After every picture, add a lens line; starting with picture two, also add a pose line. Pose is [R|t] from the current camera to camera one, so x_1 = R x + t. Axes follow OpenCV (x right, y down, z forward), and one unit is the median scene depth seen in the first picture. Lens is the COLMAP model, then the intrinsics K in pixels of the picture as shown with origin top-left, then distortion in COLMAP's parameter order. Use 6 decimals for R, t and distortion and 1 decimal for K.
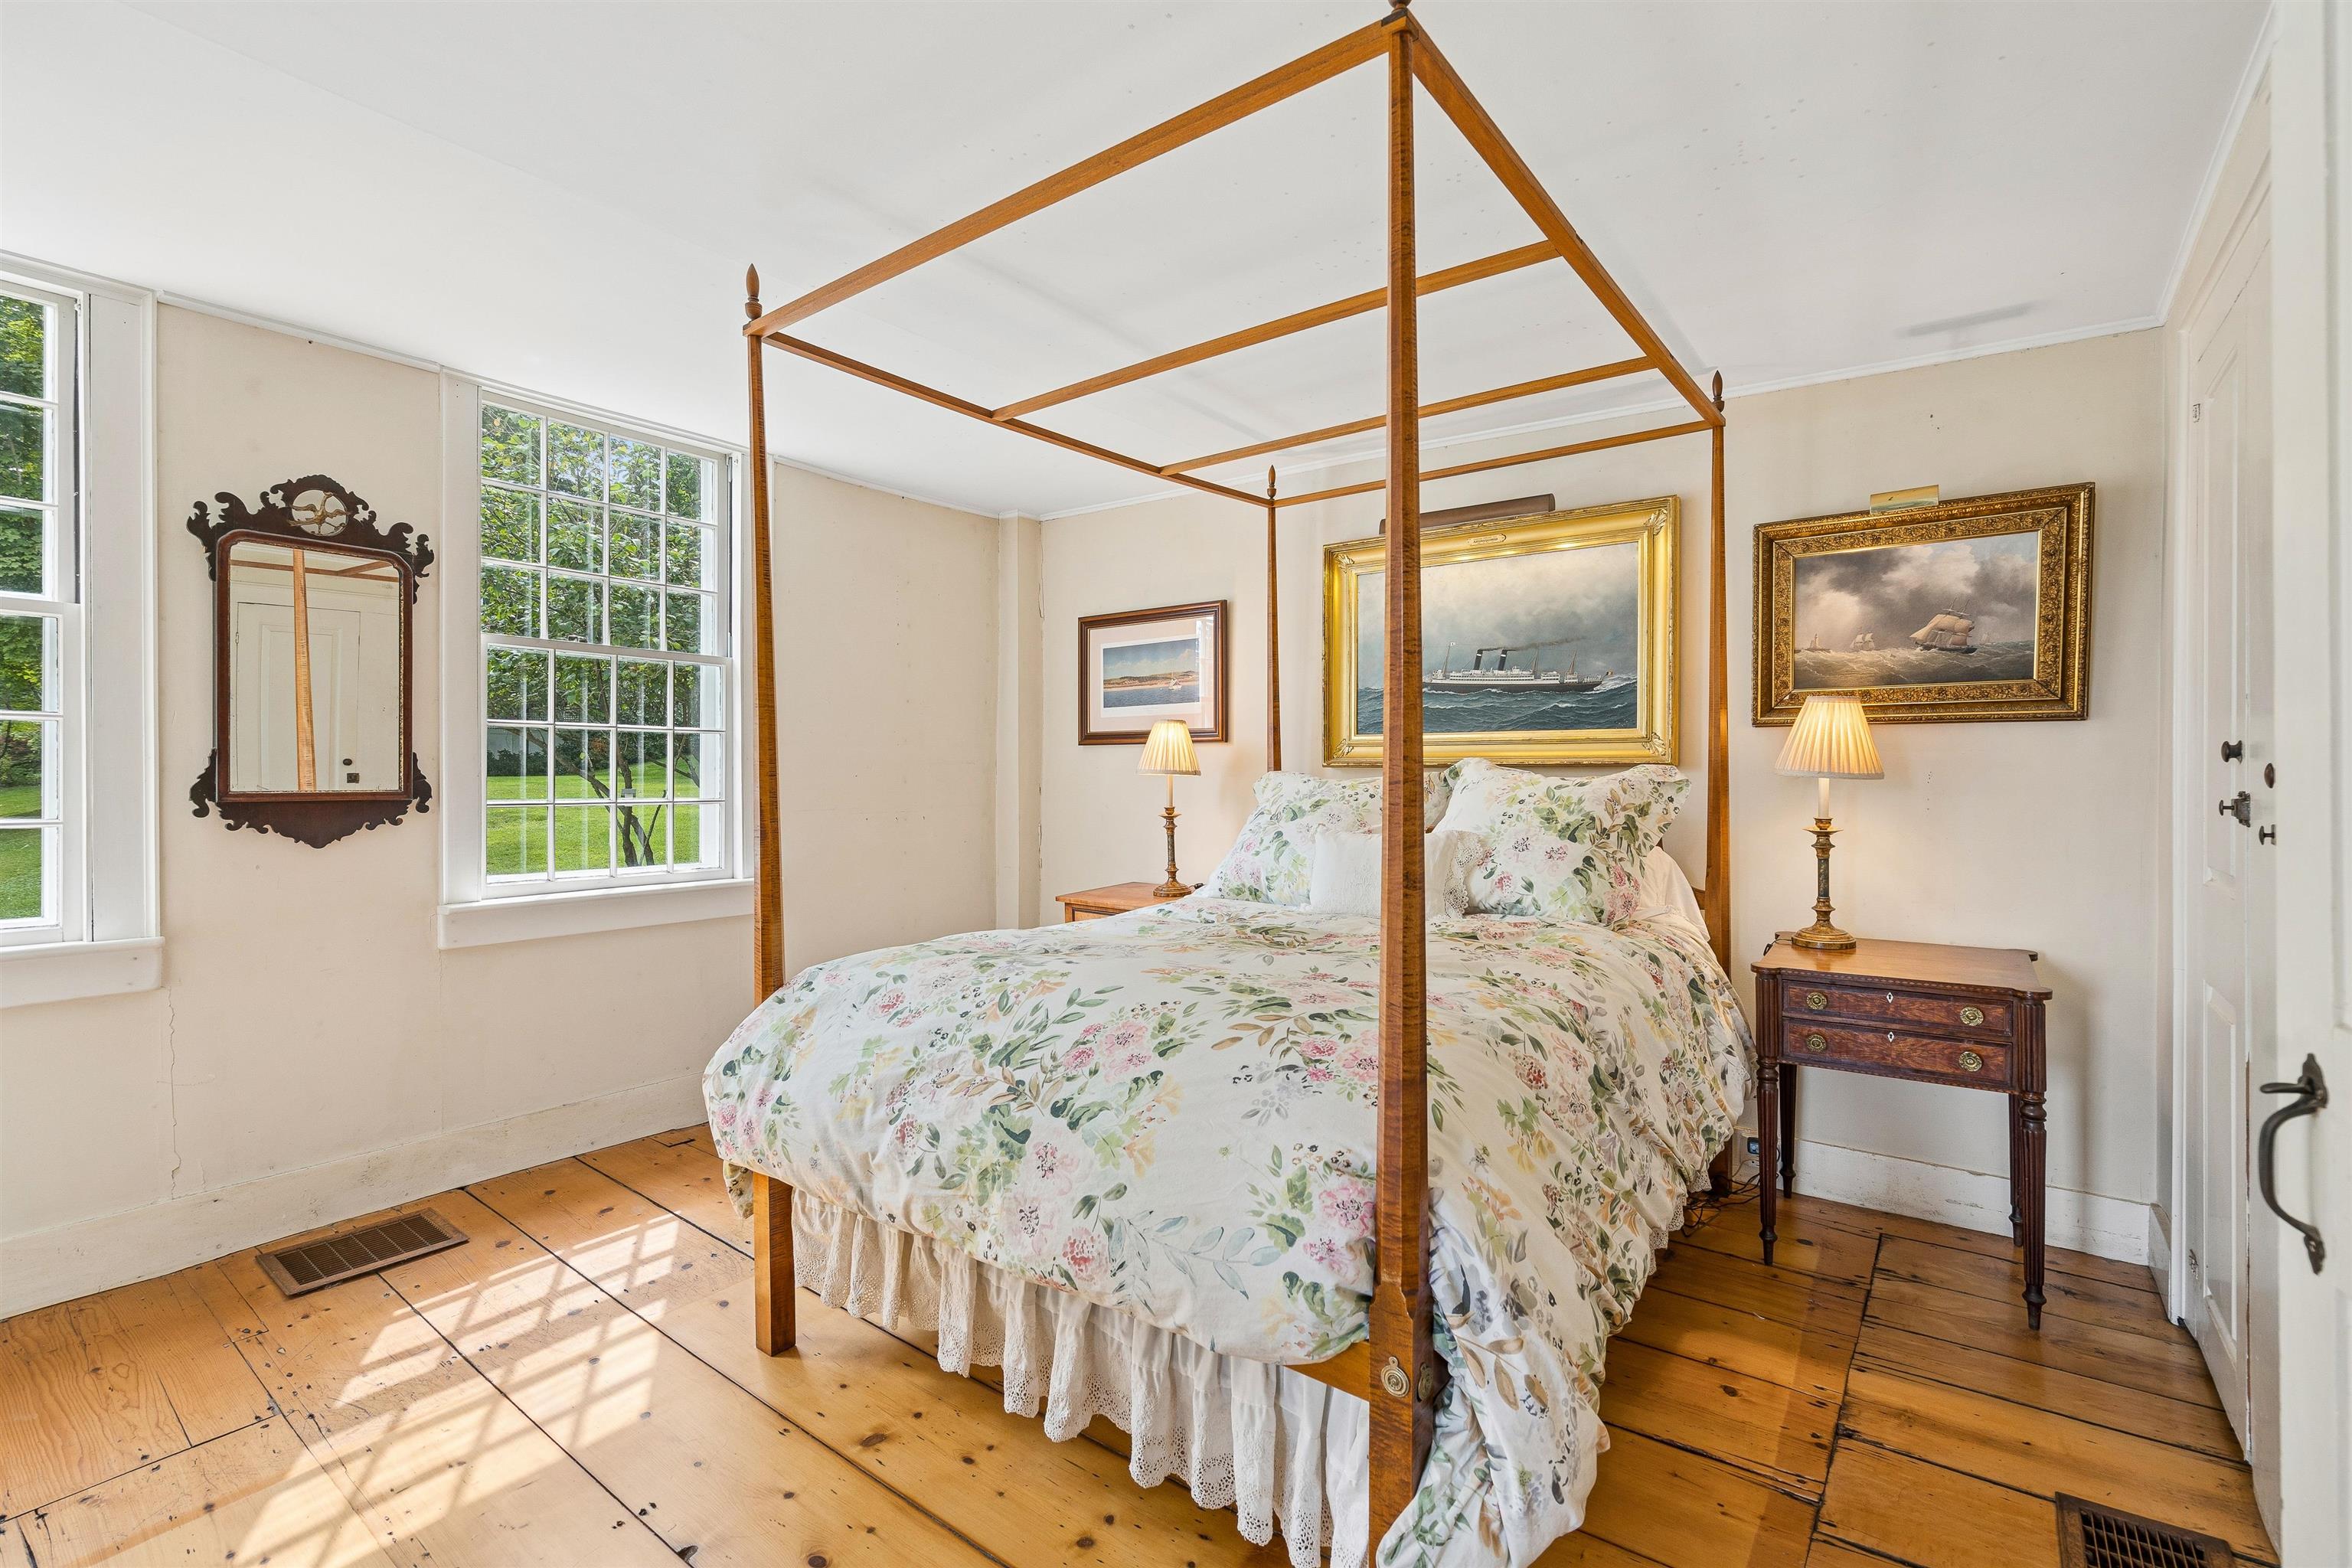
lens RADIAL K [[1051.6, 0, 1178.1], [0, 1051.6, 774.2], [0, 0, 1]] dist [-0.008214, 0.000561]
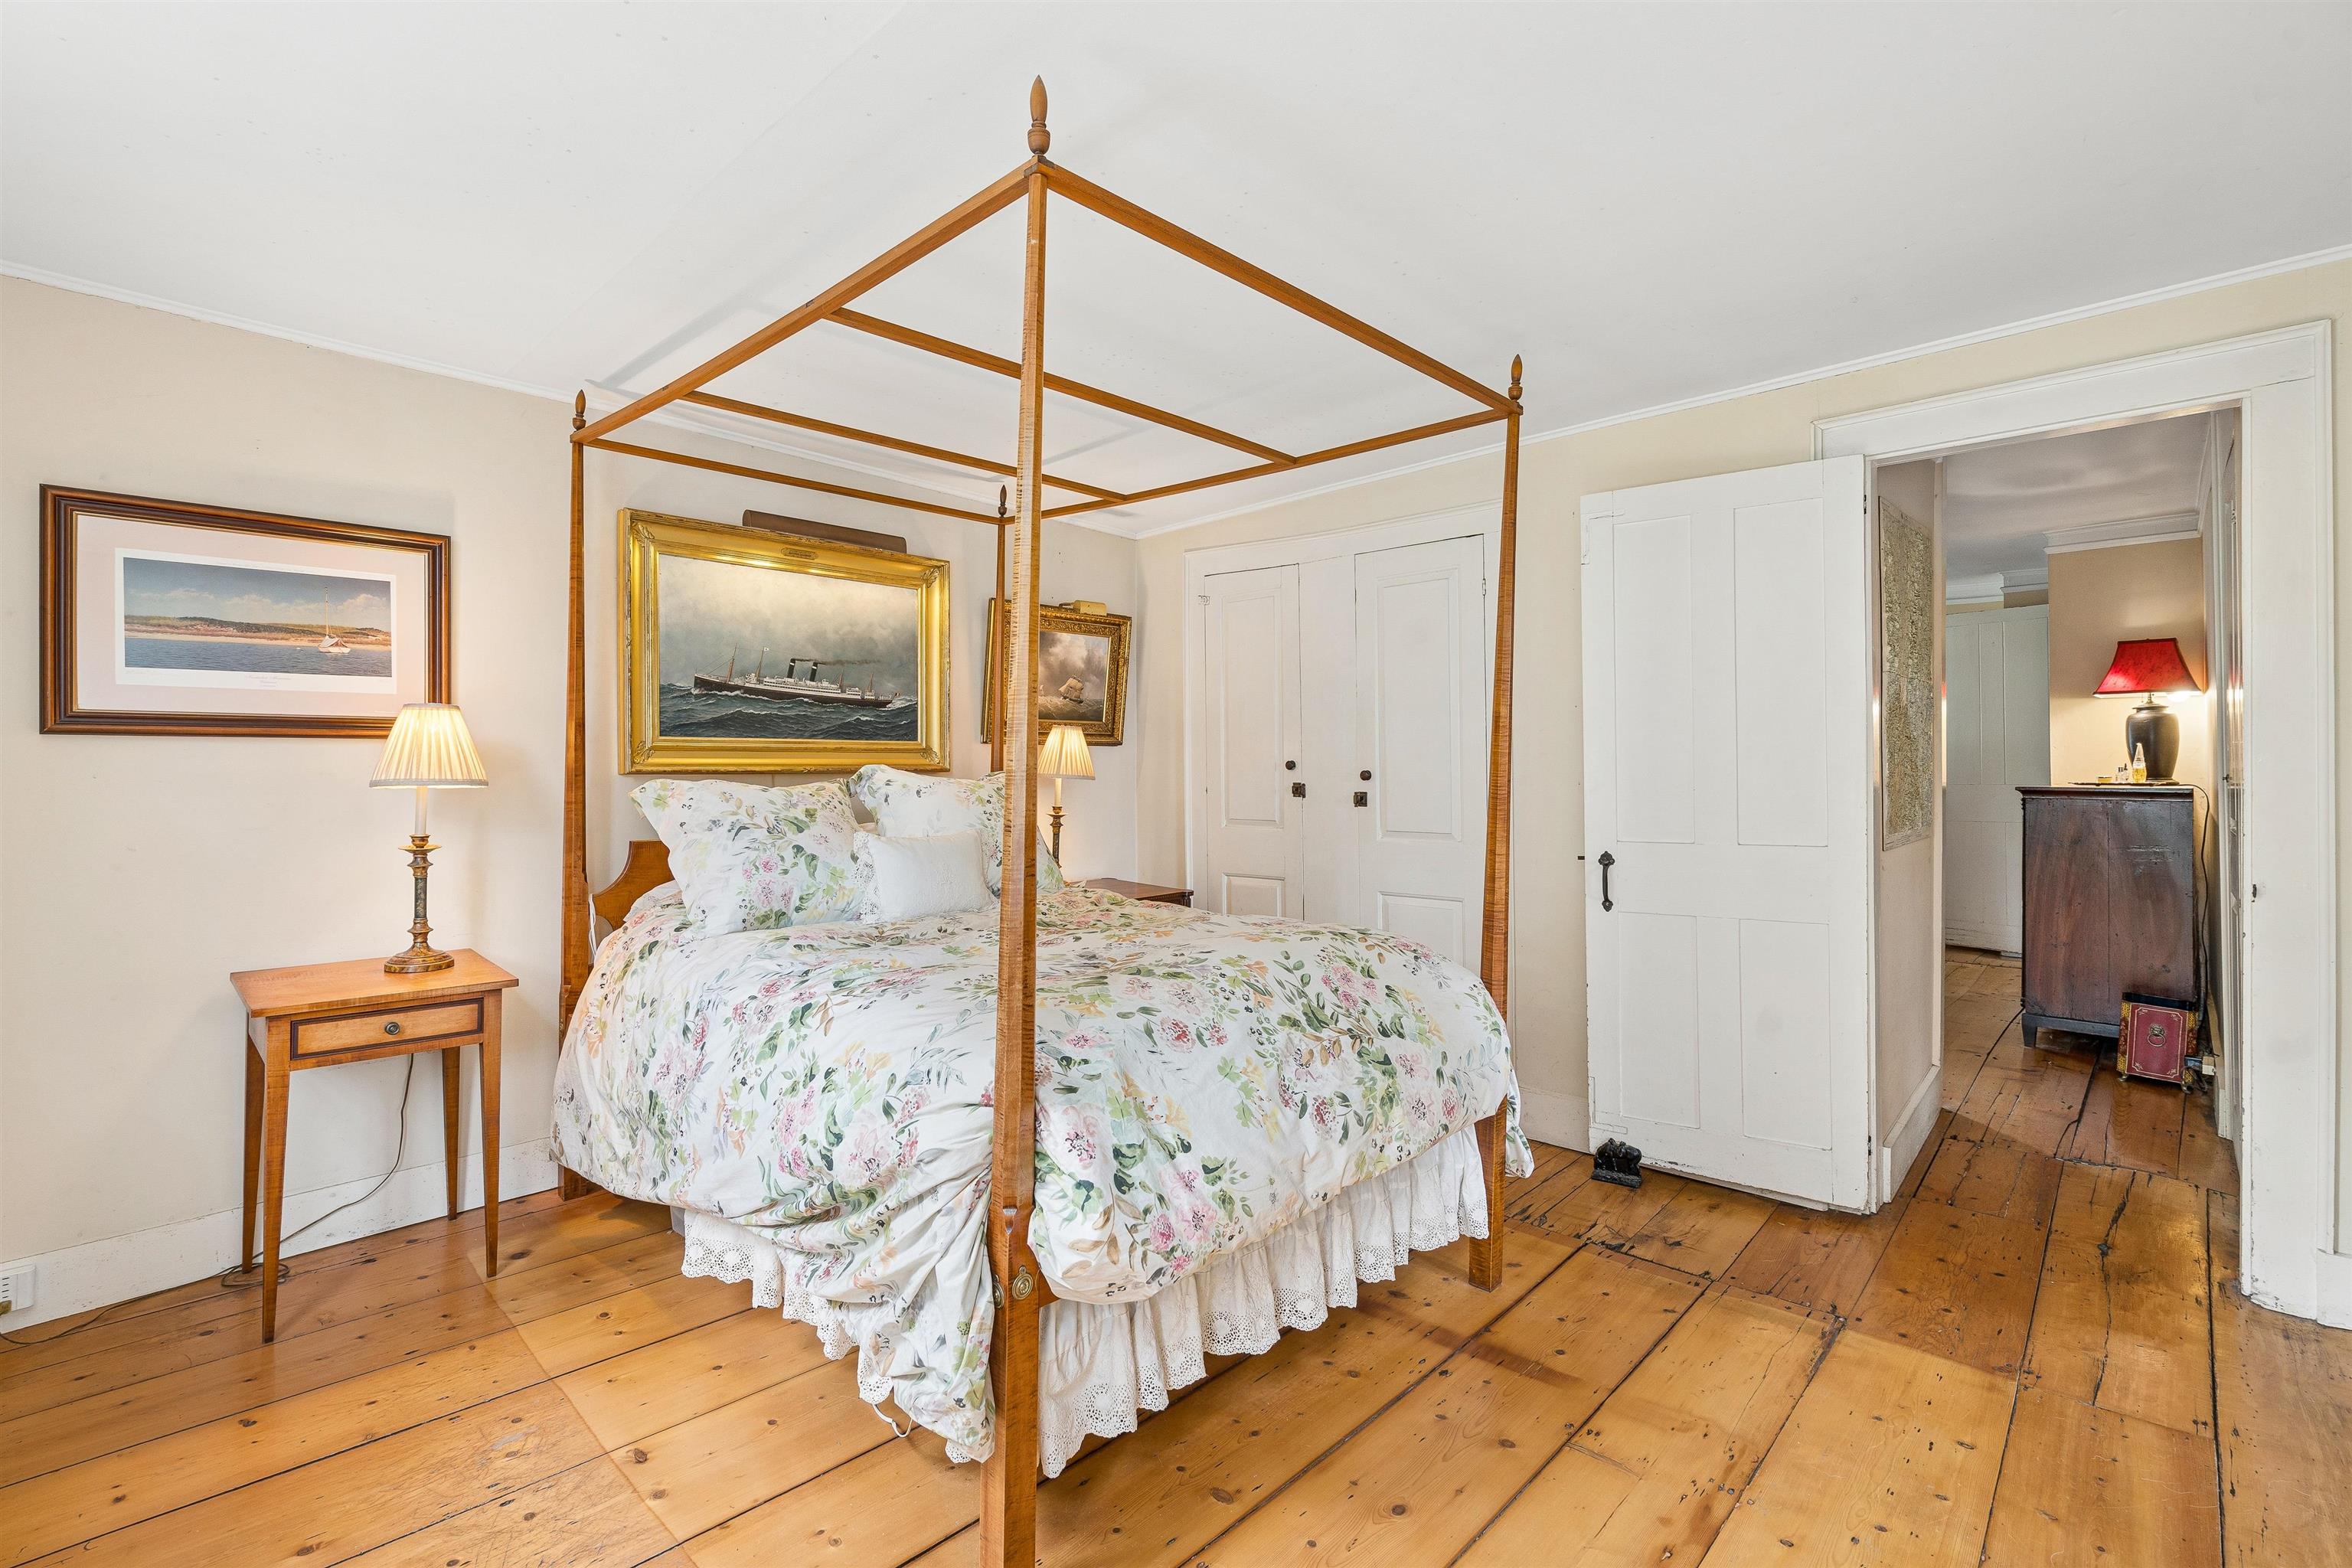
lens RADIAL K [[1034.7, 0, 1168.6], [0, 1034.7, 765.9], [0, 0, 1]] dist [-0.001058, 0.000263]
pose [[0.133864, 0.003227, 0.990994, -0.714231], [0.008510, 0.999954, -0.004406, -0.006903], [-0.990963, 0.009023, 0.133830, 0.539496]]
